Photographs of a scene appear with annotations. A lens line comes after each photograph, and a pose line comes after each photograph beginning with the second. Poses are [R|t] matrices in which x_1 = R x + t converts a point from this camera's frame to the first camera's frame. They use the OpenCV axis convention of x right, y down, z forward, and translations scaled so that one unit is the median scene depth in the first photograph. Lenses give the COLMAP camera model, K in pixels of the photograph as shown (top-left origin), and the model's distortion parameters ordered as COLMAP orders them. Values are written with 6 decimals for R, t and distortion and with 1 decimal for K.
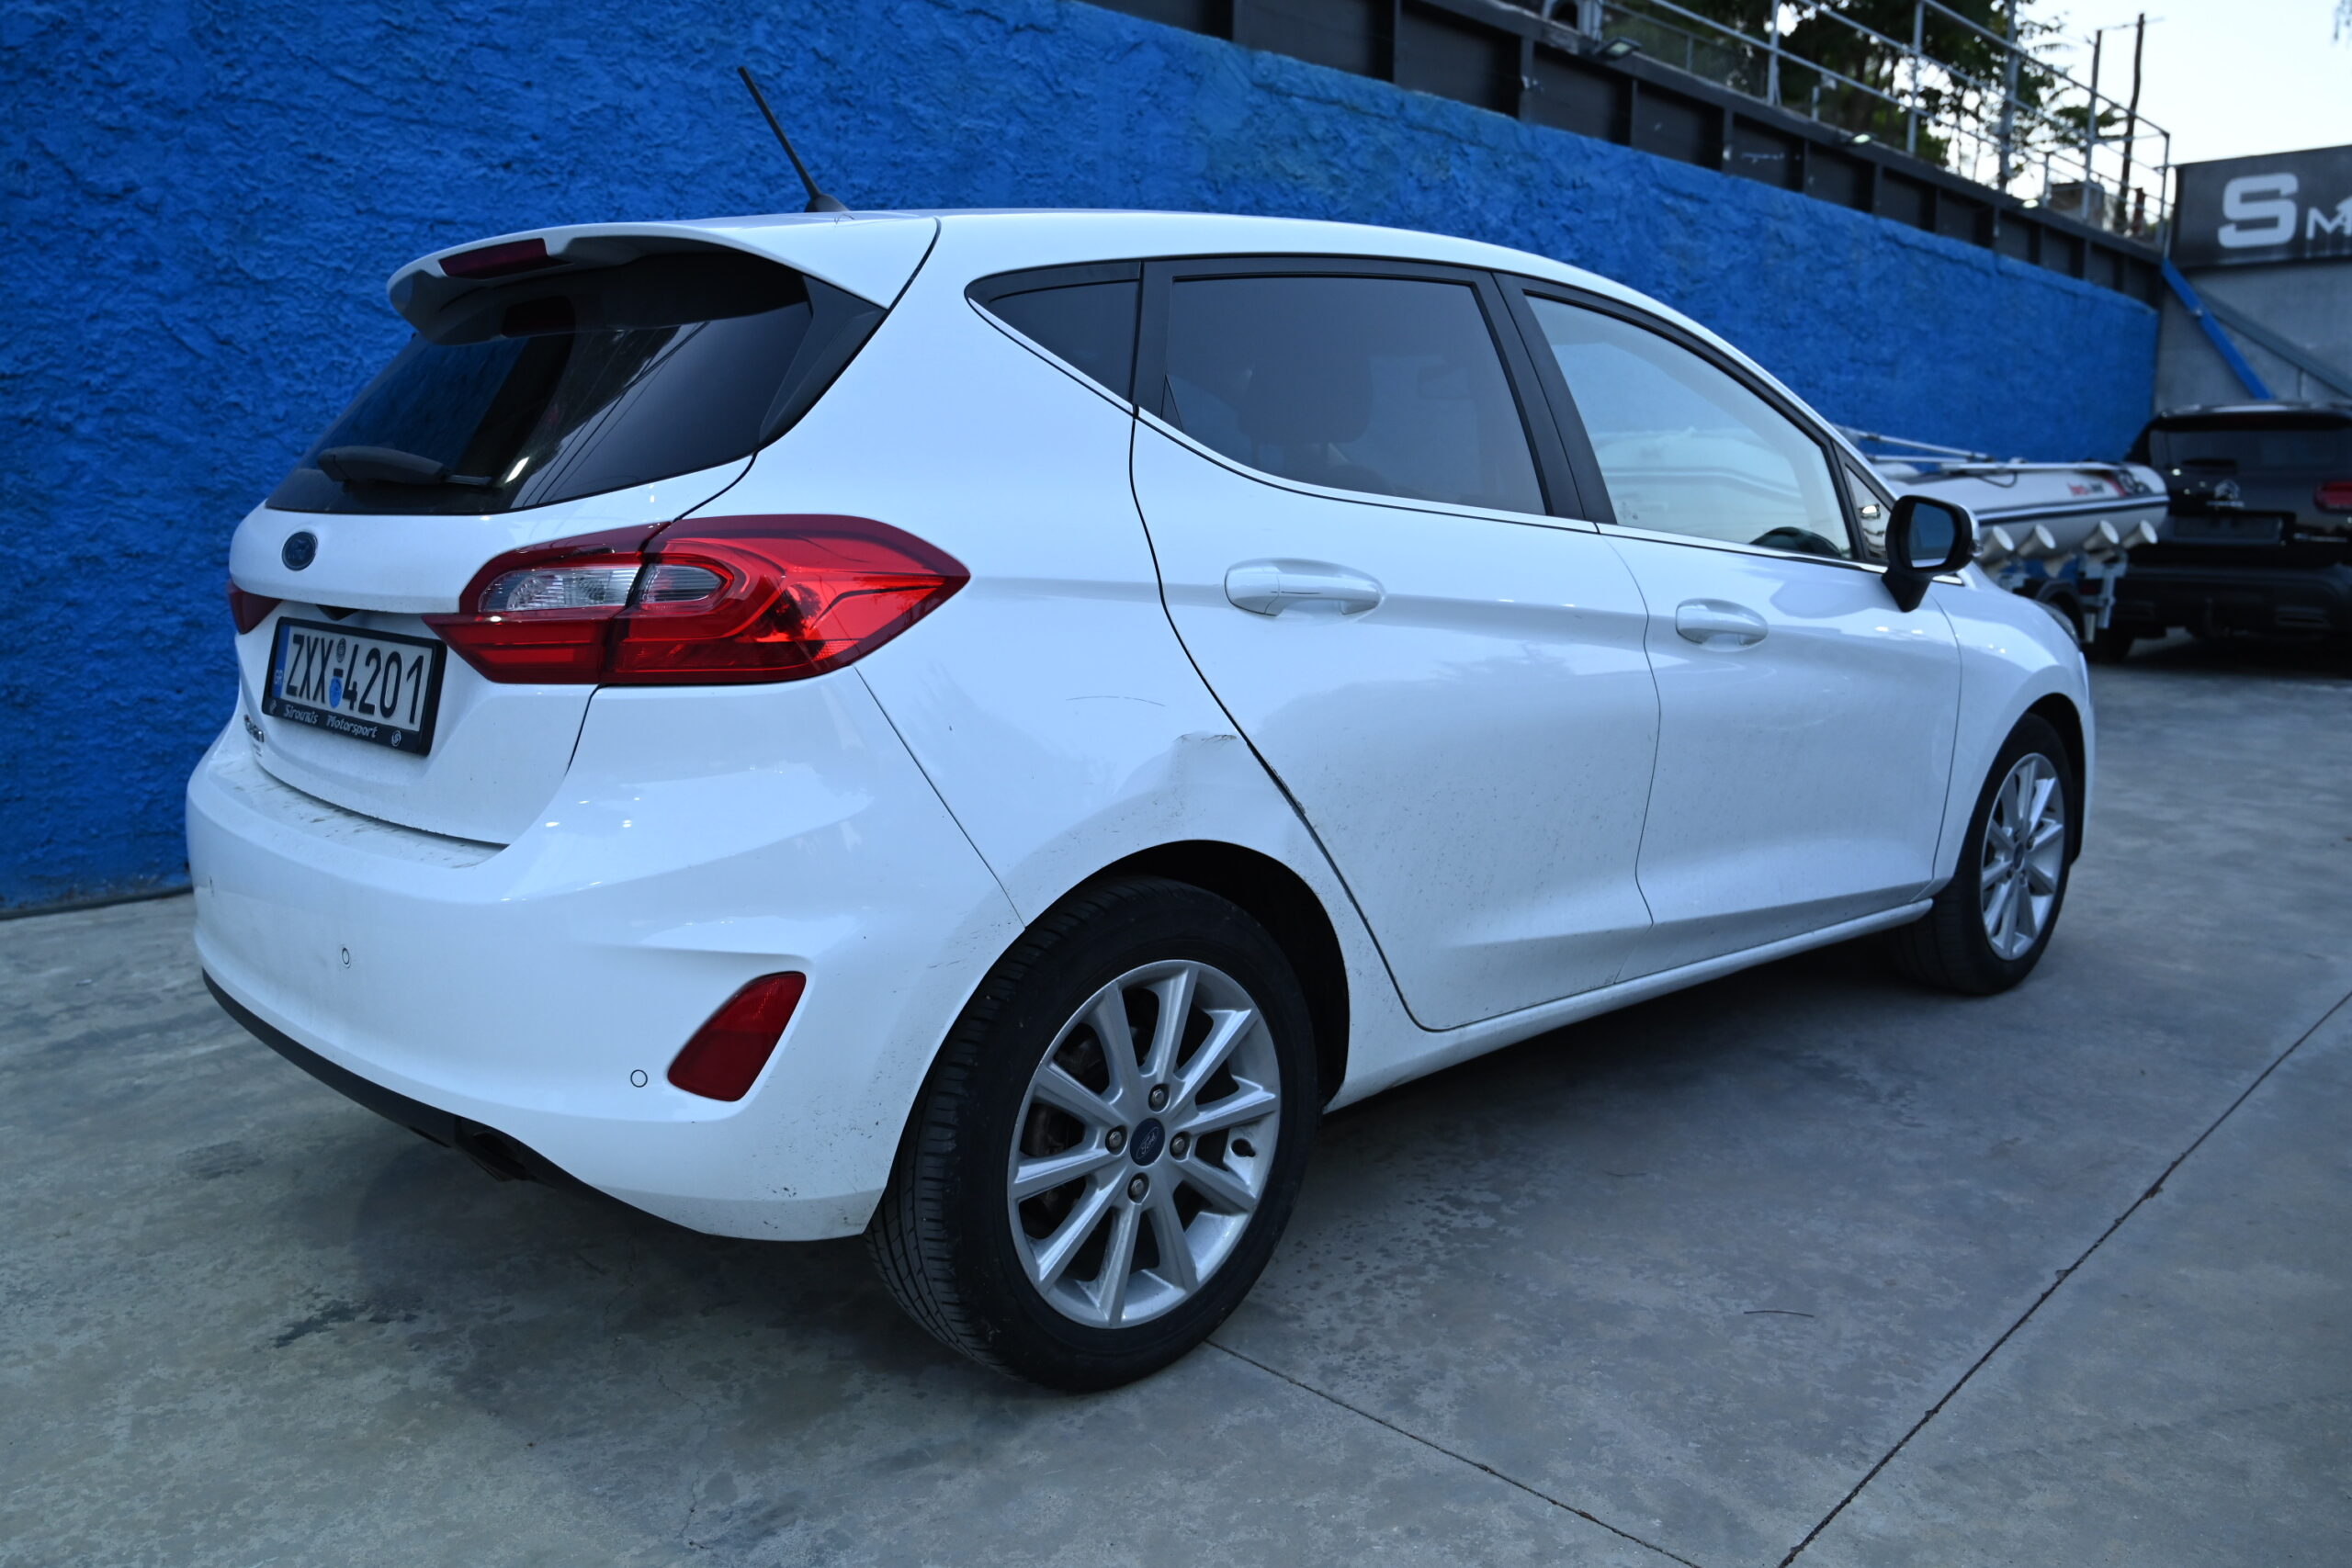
lens RADIAL K [[1819.9, 0, 1176.0], [0, 1819.9, 784.0], [0, 0, 1]] dist [-0.014296, -0.005985]
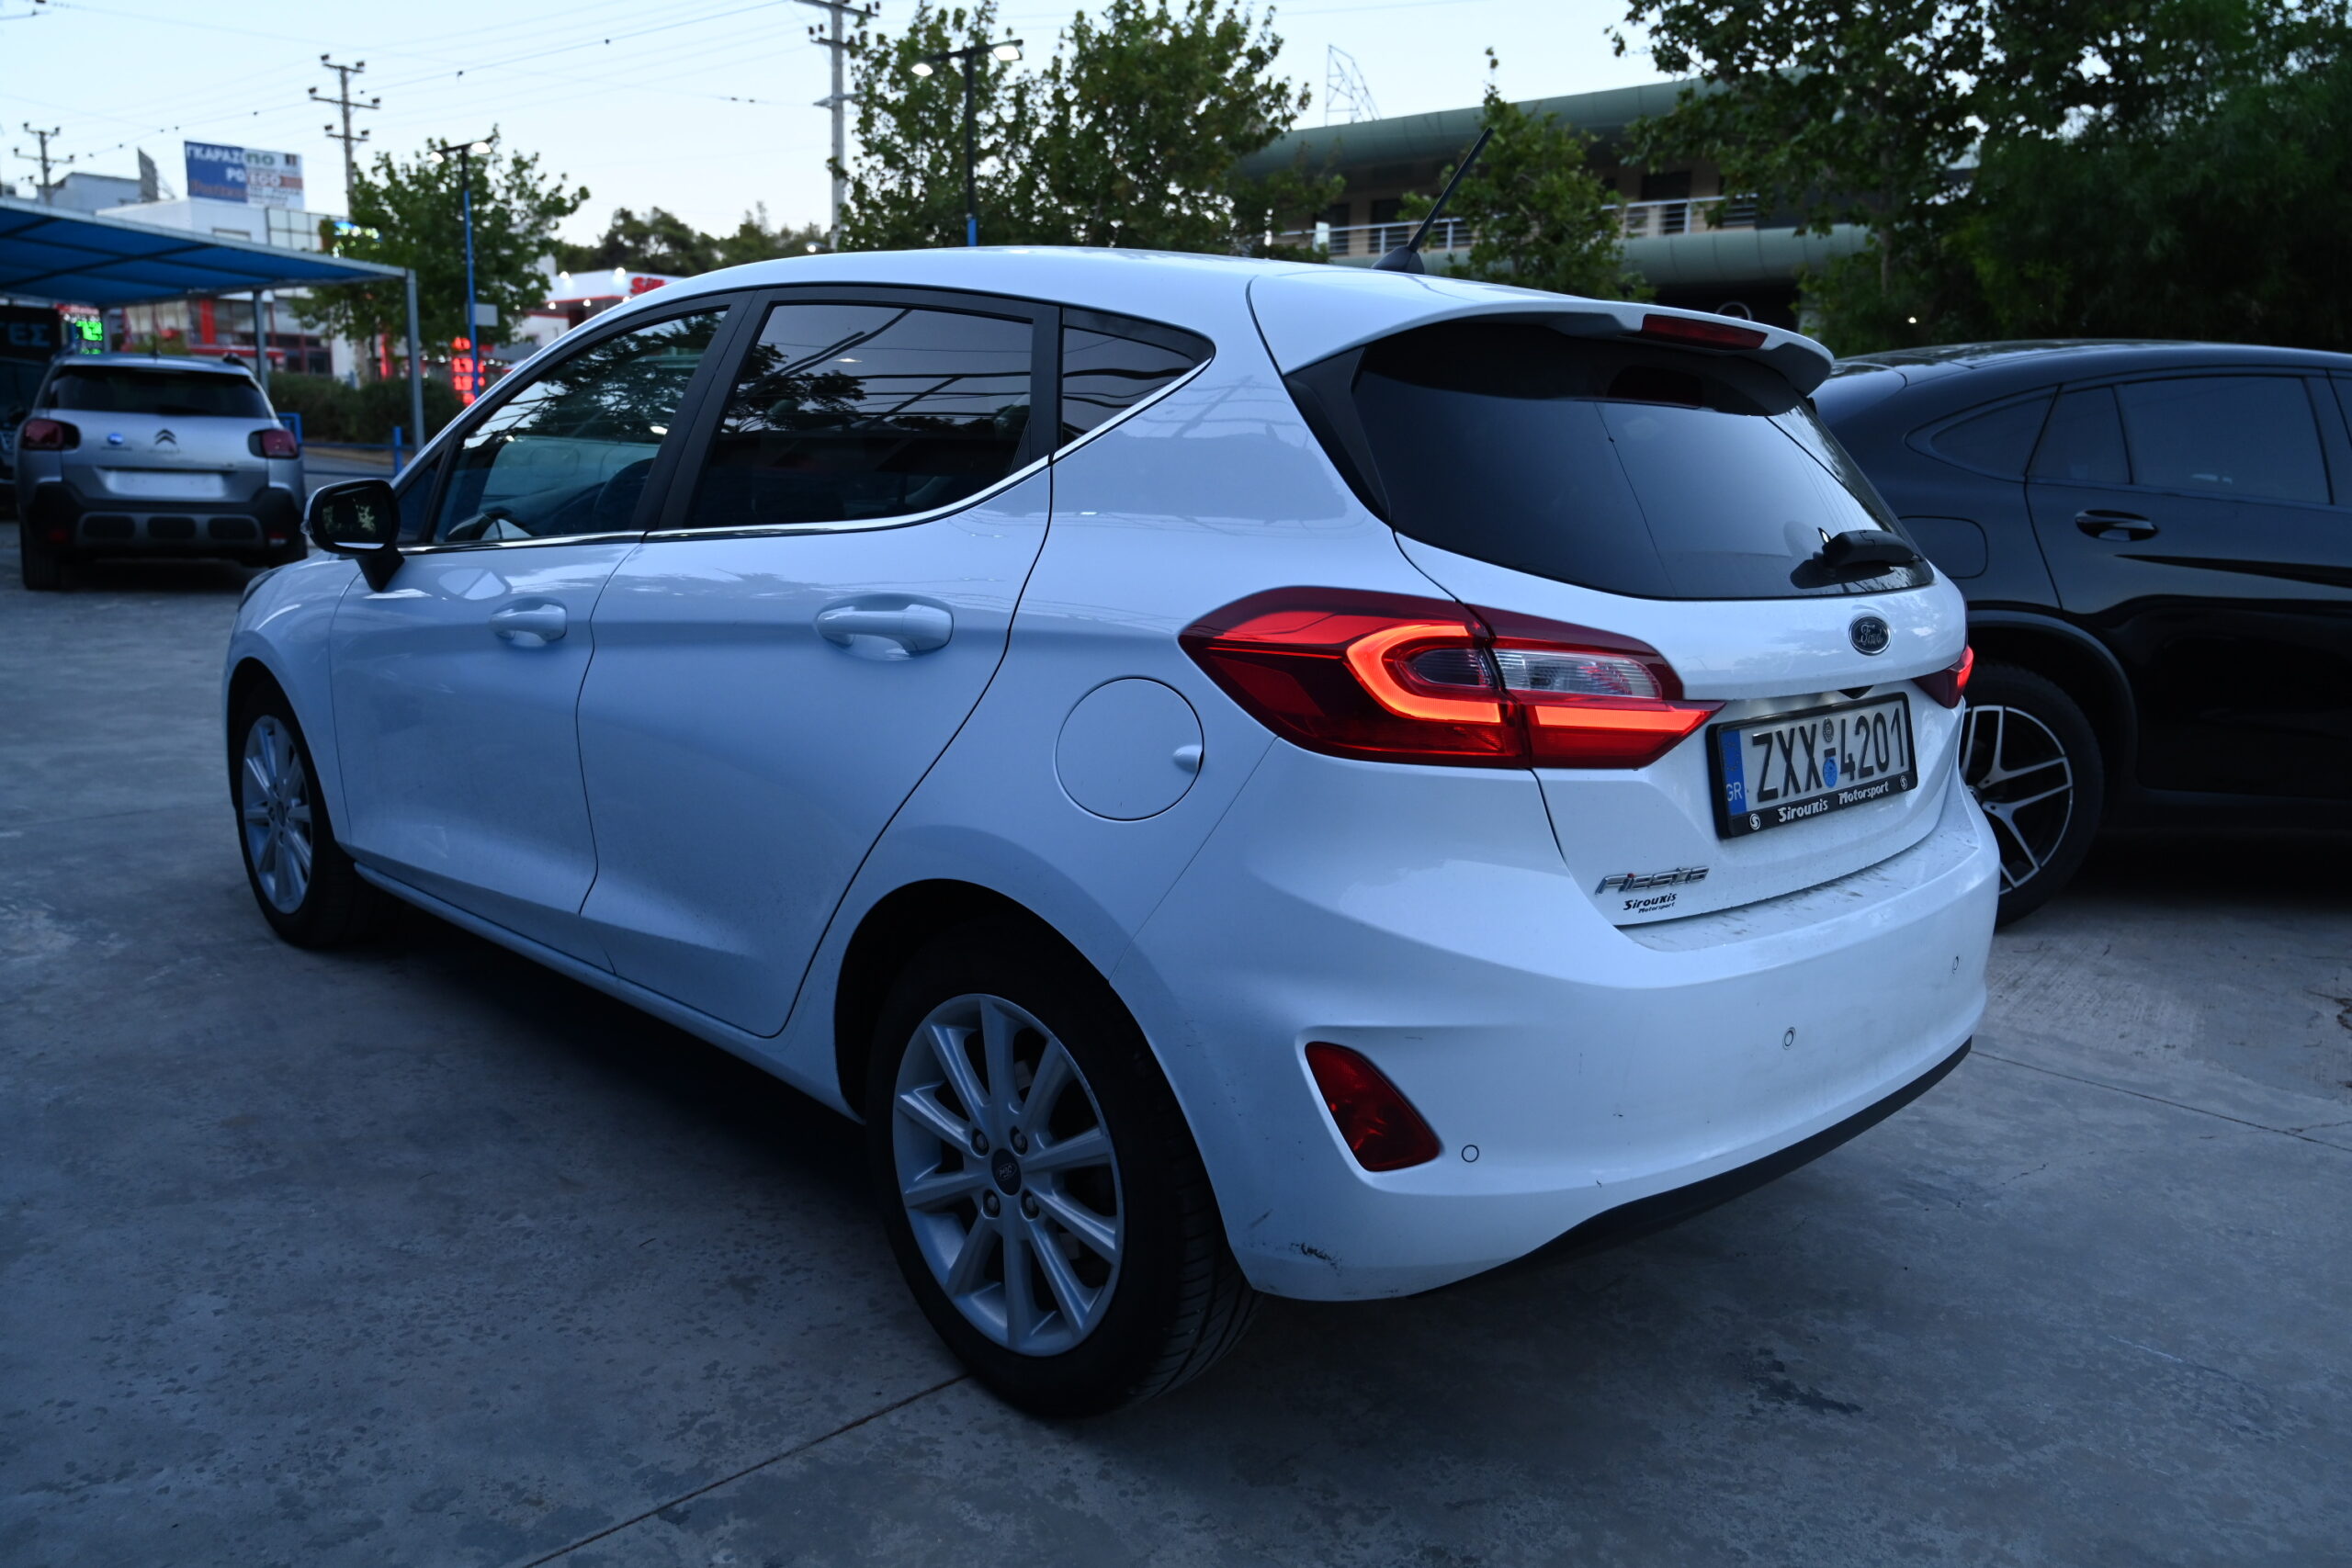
lens RADIAL K [[1802.6, 0, 1176.0], [0, 1802.6, 784.0], [0, 0, 1]] dist [0.009842, 0.002821]
pose [[-0.039913, -0.194912, 0.980008, -1.466610], [0.119066, 0.972874, 0.198342, -0.293678], [-0.992084, 0.124602, -0.015623, 1.404740]]
